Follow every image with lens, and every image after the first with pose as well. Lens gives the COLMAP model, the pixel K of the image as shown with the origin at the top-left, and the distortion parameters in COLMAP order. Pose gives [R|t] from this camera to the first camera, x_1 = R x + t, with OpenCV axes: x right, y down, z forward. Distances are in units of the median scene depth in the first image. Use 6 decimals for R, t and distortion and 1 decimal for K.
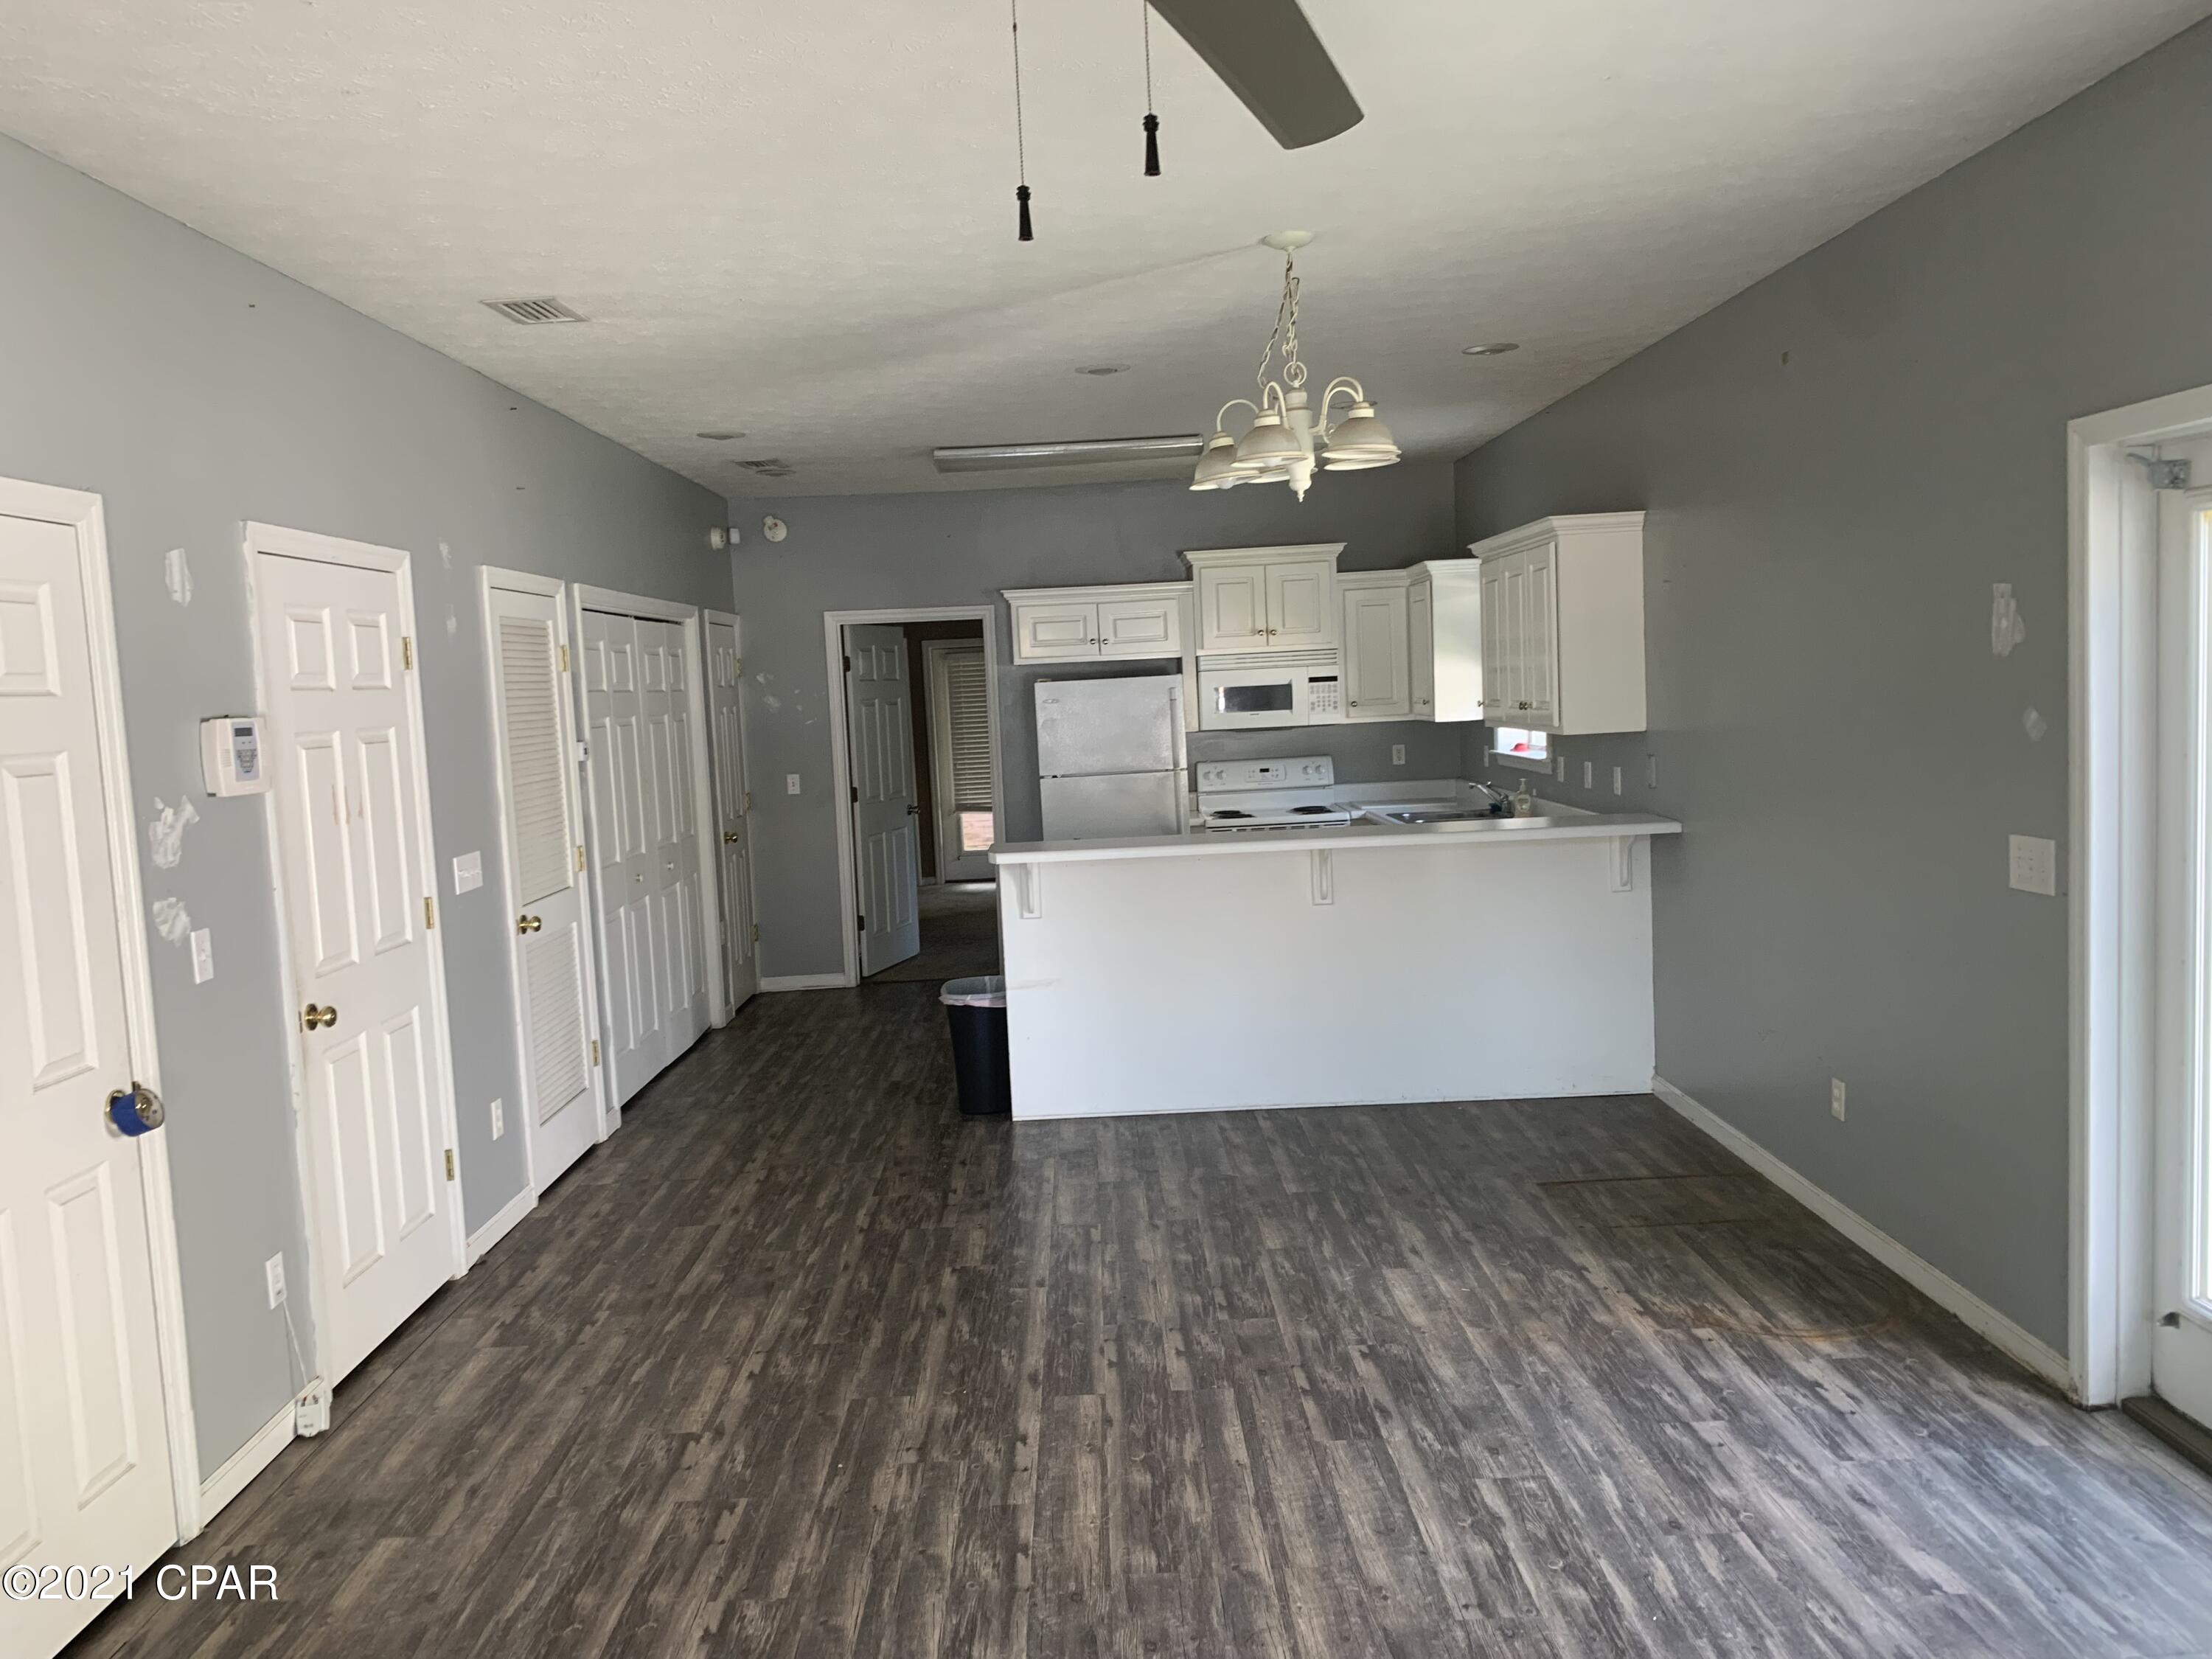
lens RADIAL K [[1654.6, 0, 1071.8], [0, 1654.6, 844.4], [0, 0, 1]] dist [0.013028, 0.004575]
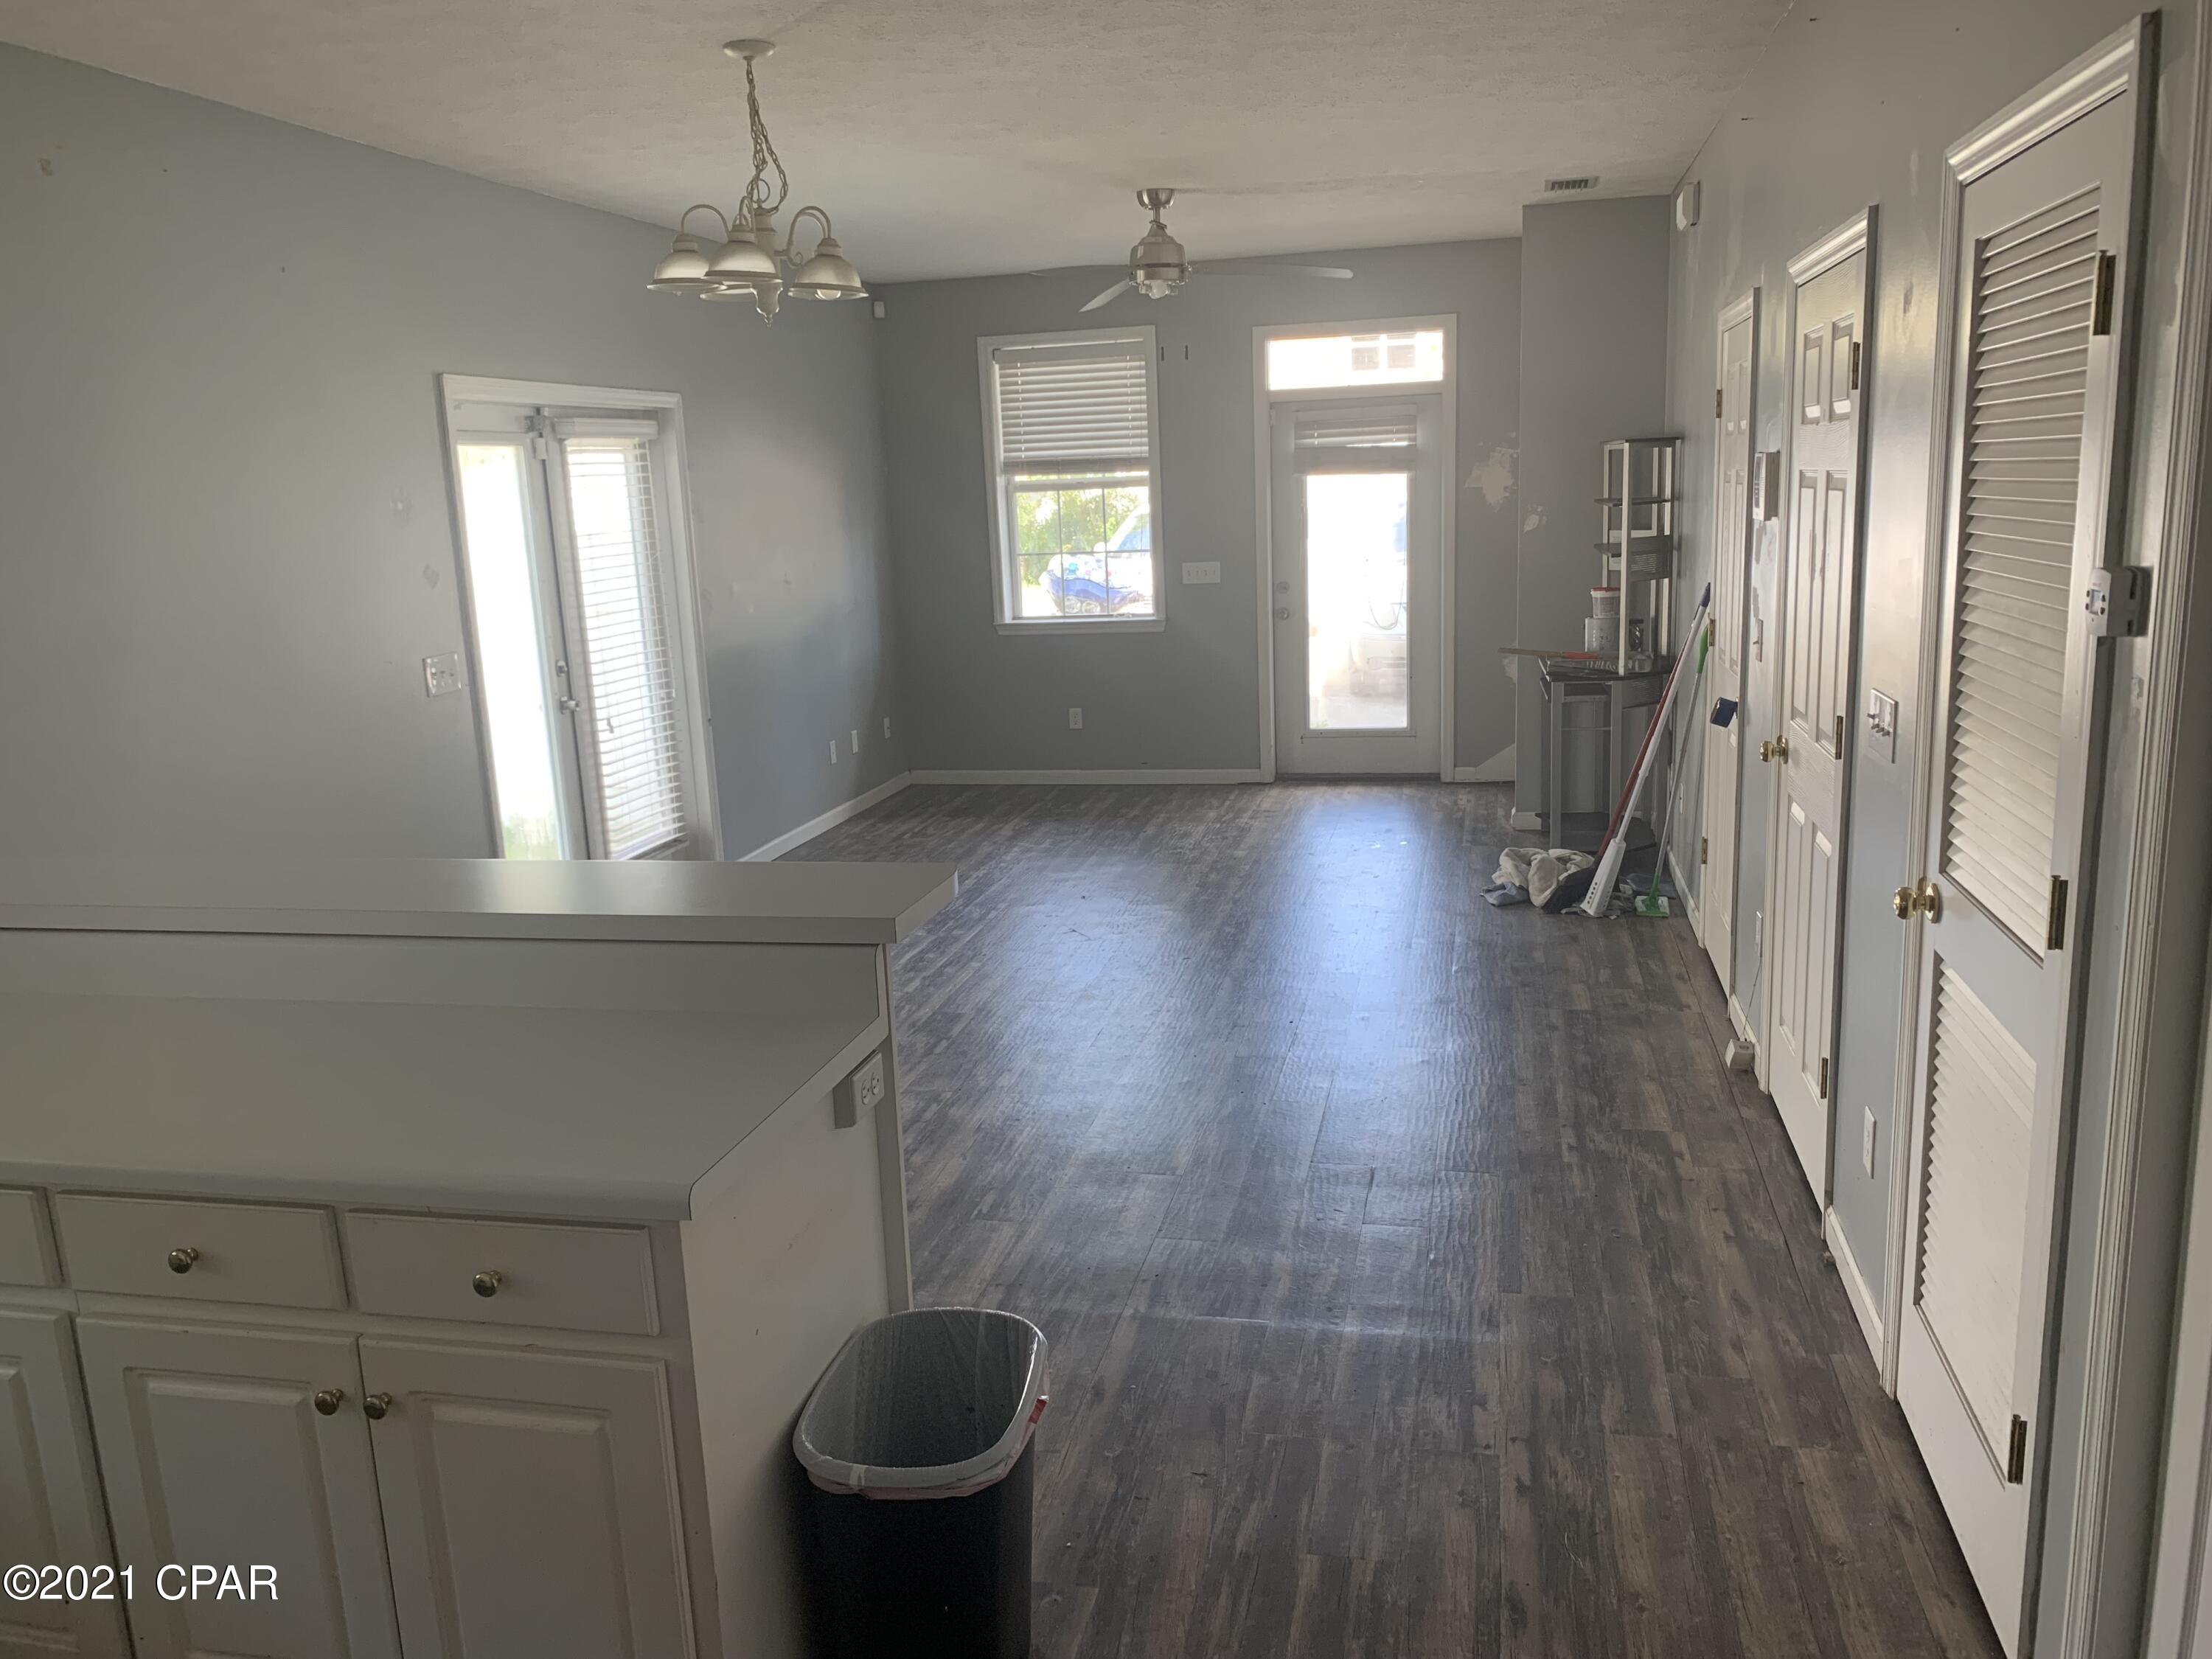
lens RADIAL K [[1650.7, 0, 1106.0], [0, 1650.7, 829.5], [0, 0, 1]] dist [0.022356, -0.007857]
pose [[-0.971267, 0.042935, 0.234090, -0.280697], [0.111804, 0.950615, 0.289535, -0.189164], [-0.210098, 0.307388, -0.928101, 2.002218]]
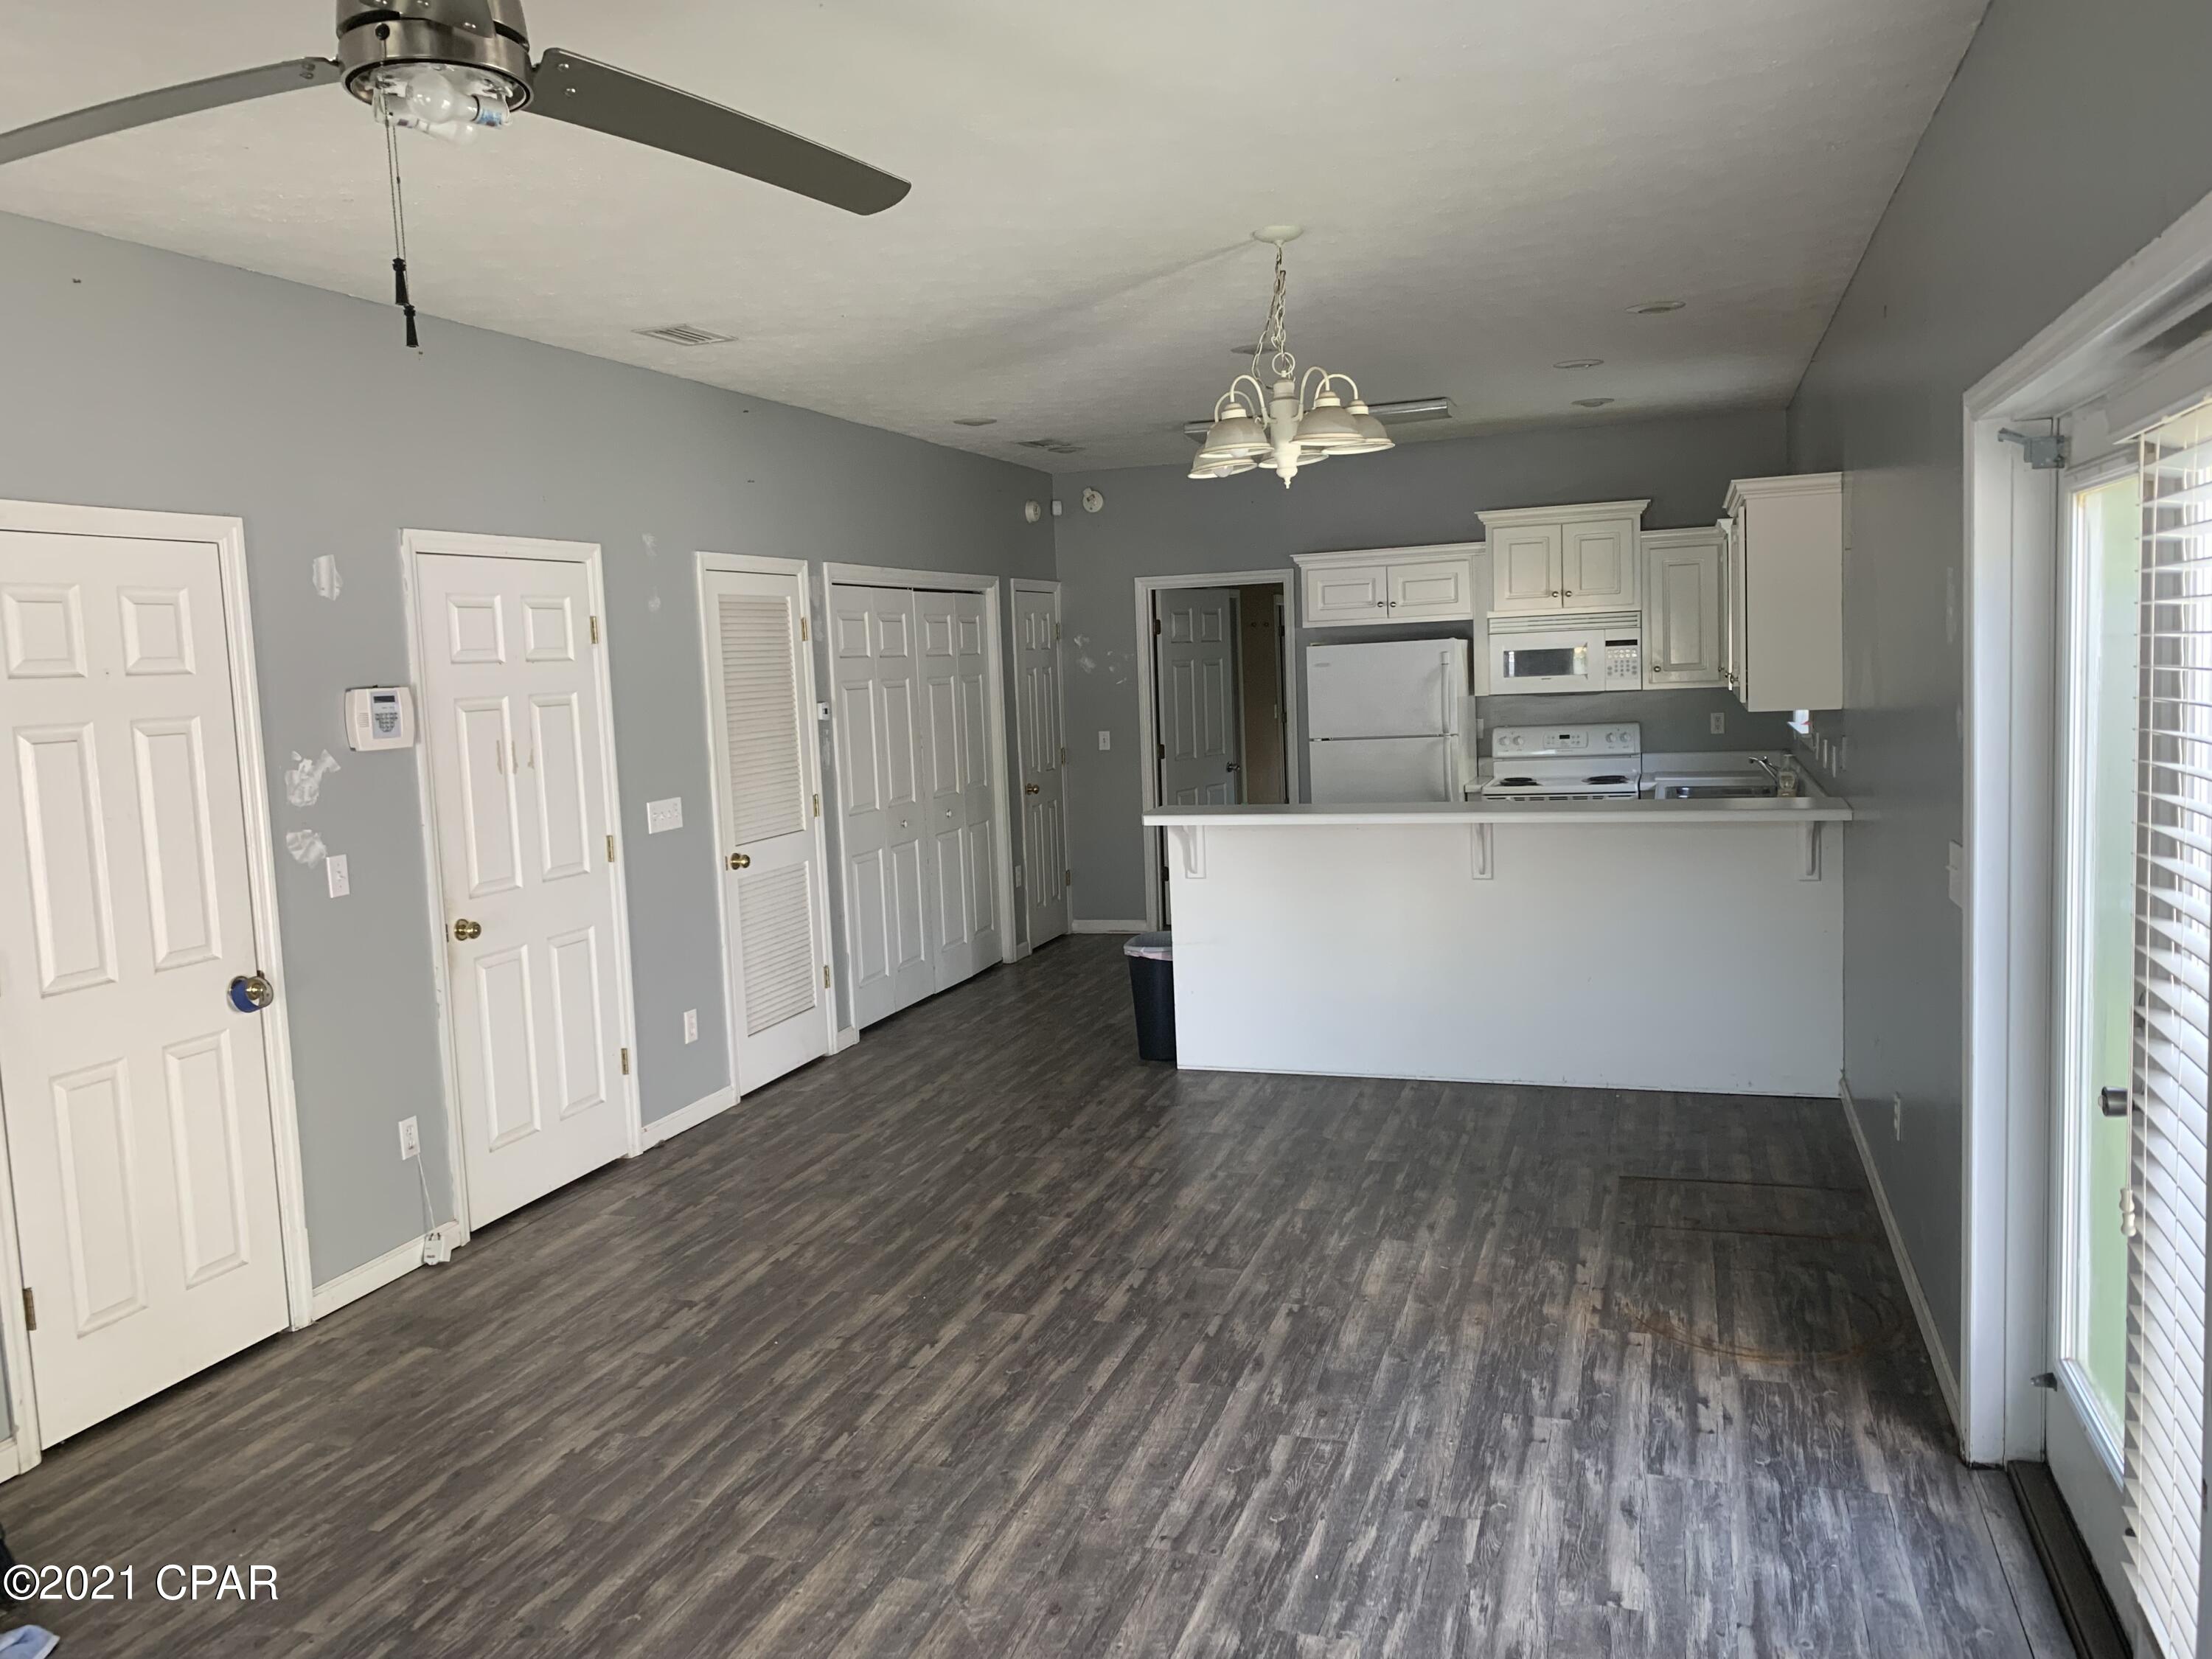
lens RADIAL K [[1650.7, 0, 1106.0], [0, 1650.7, 829.5], [0, 0, 1]] dist [0.022356, -0.007857]
pose [[0.948933, 0.040136, -0.312914, 0.368086], [-0.032918, 0.999057, 0.028317, -0.020375], [0.313755, -0.016570, 0.949359, -0.016476]]
